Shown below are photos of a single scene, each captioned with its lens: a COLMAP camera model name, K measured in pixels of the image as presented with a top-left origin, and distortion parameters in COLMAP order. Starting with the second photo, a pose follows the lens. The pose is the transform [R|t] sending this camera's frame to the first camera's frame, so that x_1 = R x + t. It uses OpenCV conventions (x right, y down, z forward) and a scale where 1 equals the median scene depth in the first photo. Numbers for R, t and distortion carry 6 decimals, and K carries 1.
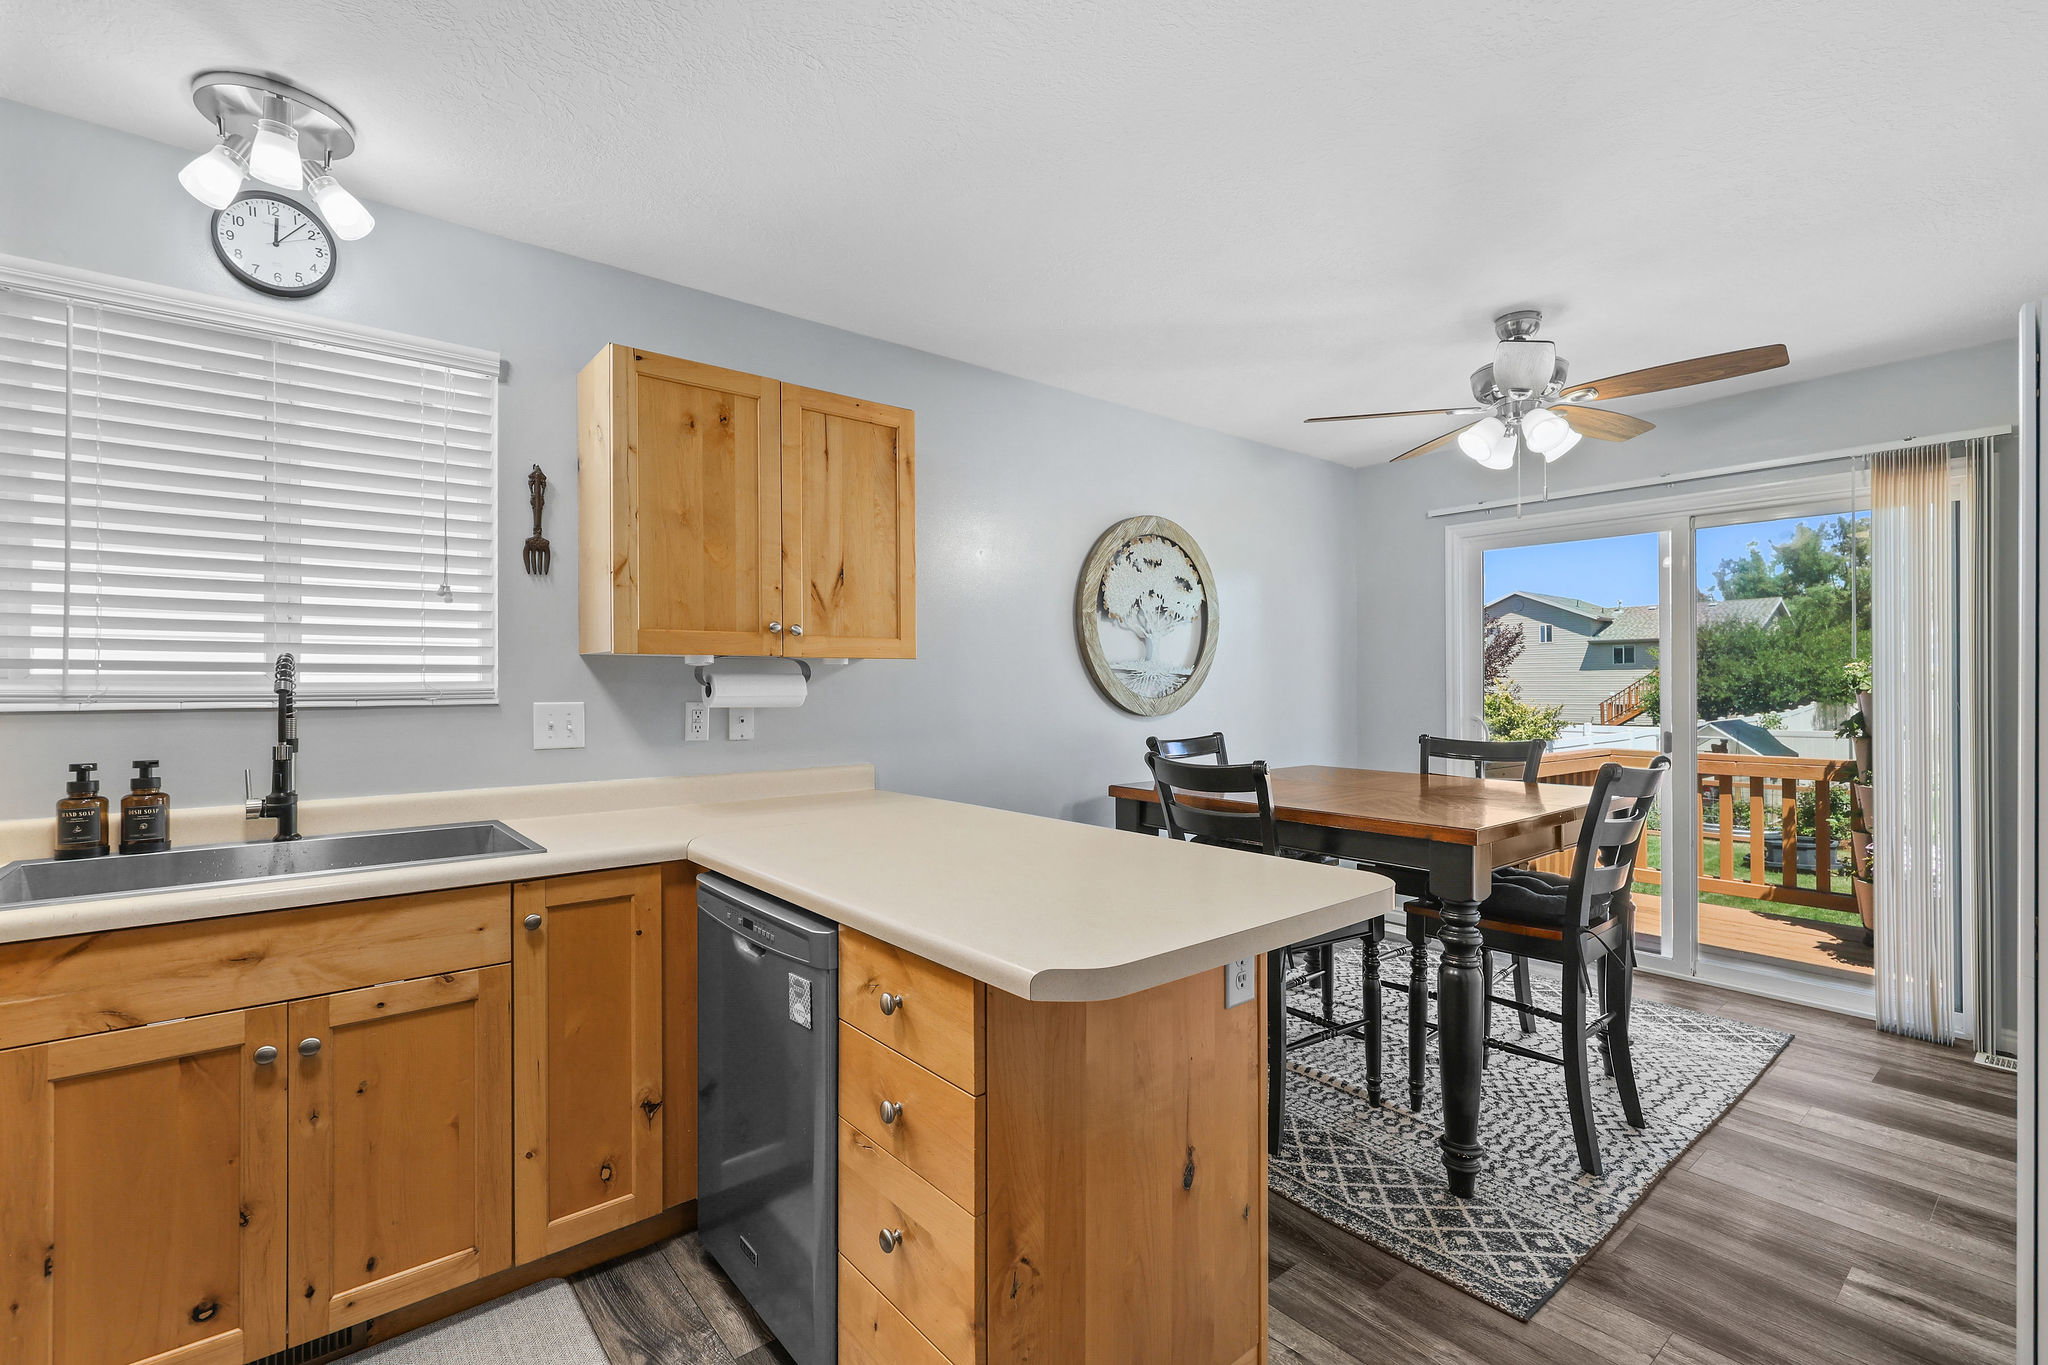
lens RADIAL K [[927.0, 0, 1023.9], [0, 927.0, 678.7], [0, 0, 1]] dist [-0.001027, -0.000080]
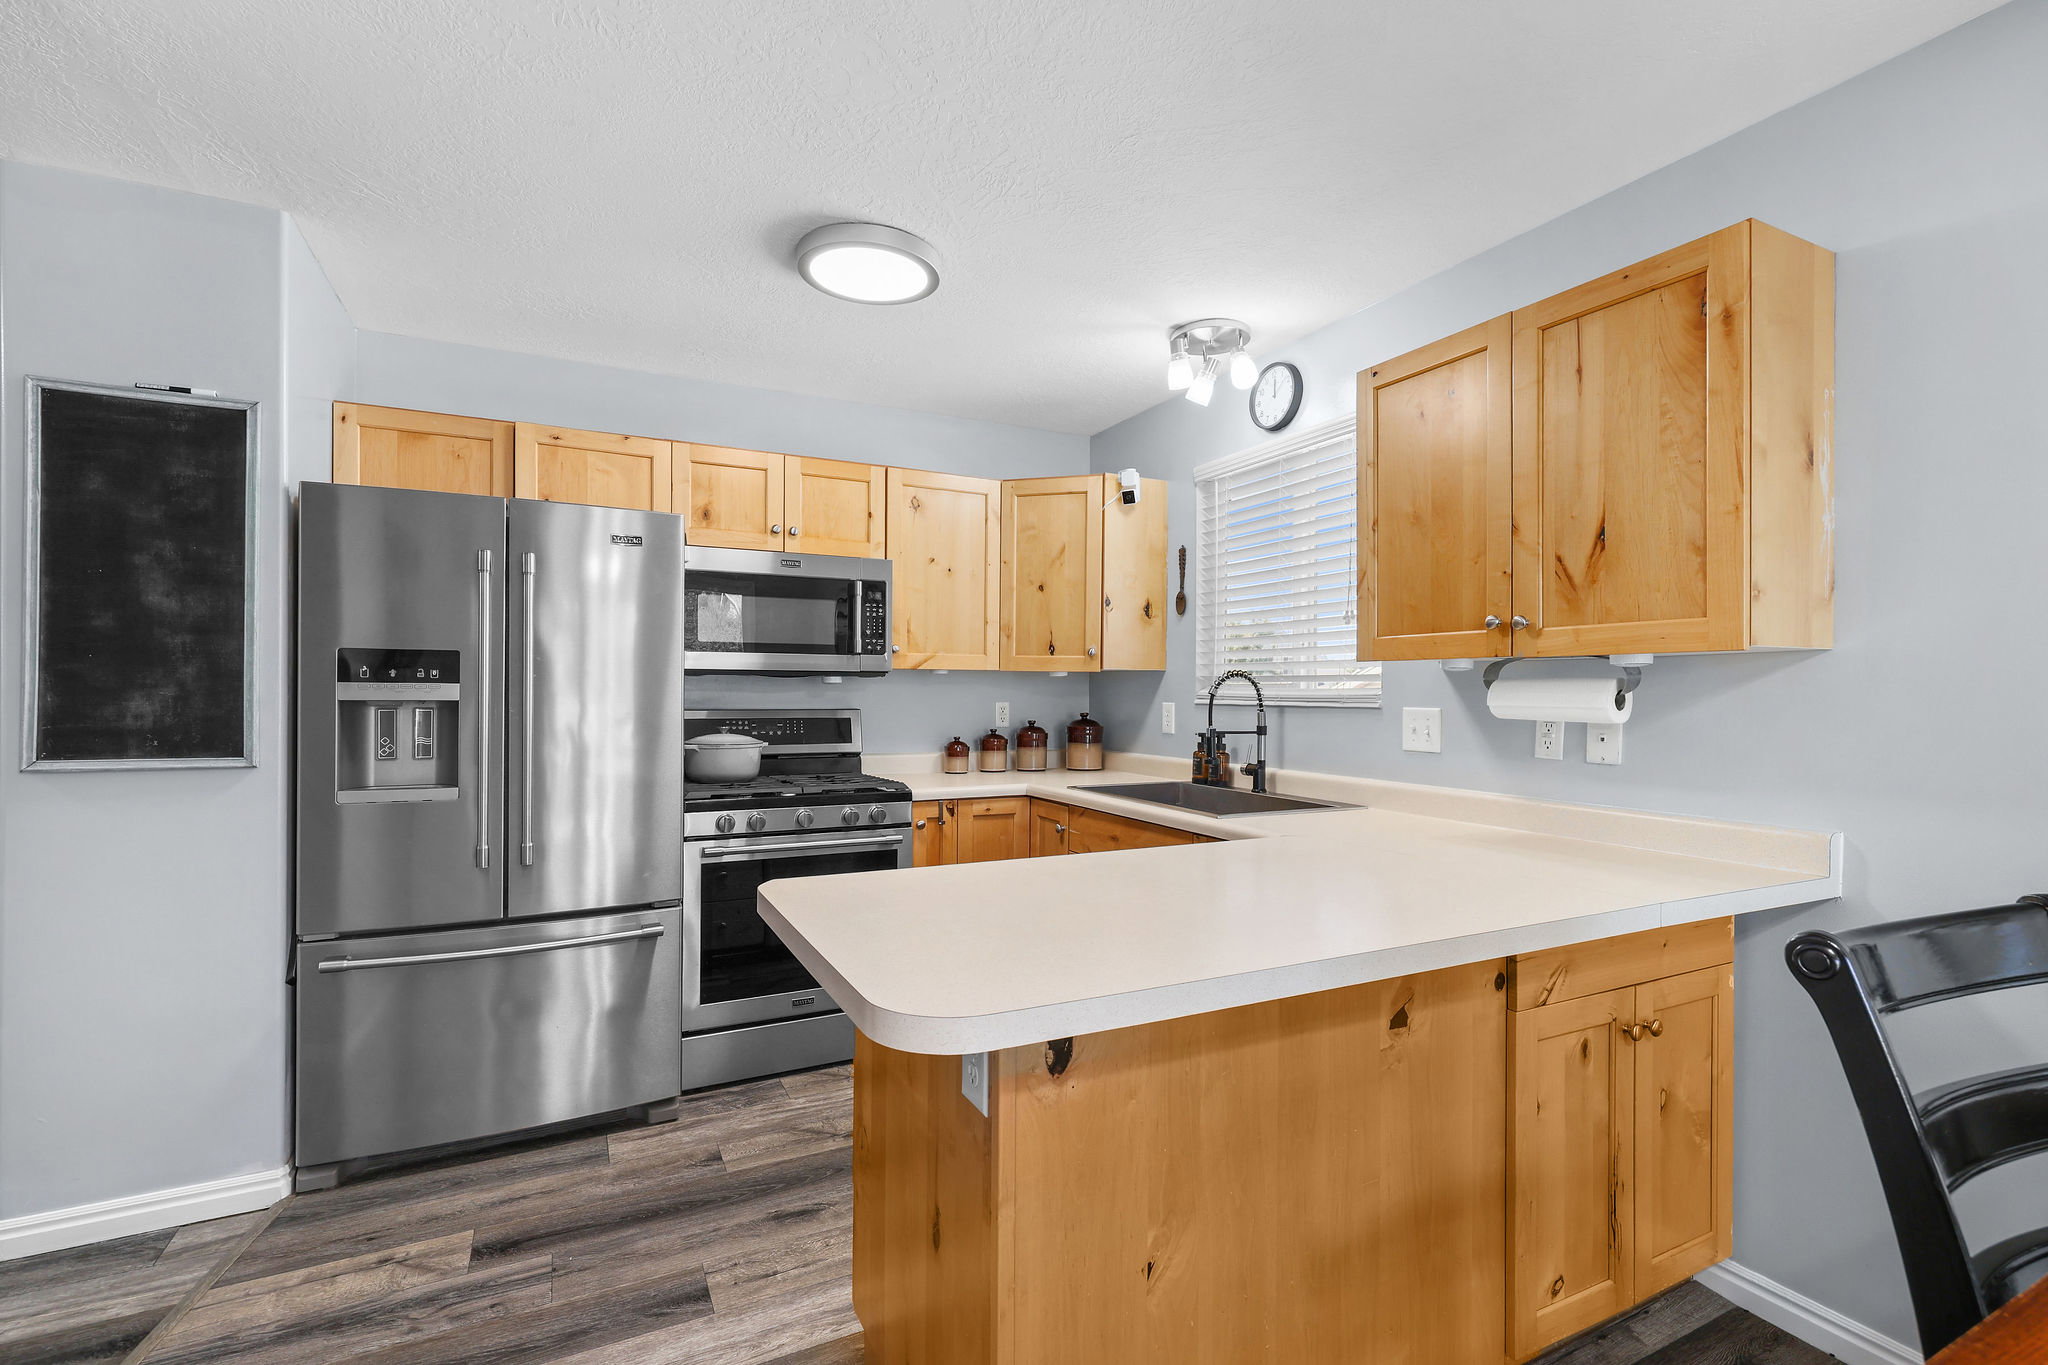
lens RADIAL K [[927.0, 0, 1024.3], [0, 927.0, 688.6], [0, 0, 1]] dist [-0.001027, -0.000080]
pose [[-0.228702, 0.004893, -0.973484, 0.616092], [0.007449, 0.999967, 0.003276, -0.002836], [0.973468, -0.006502, -0.228731, 0.781518]]
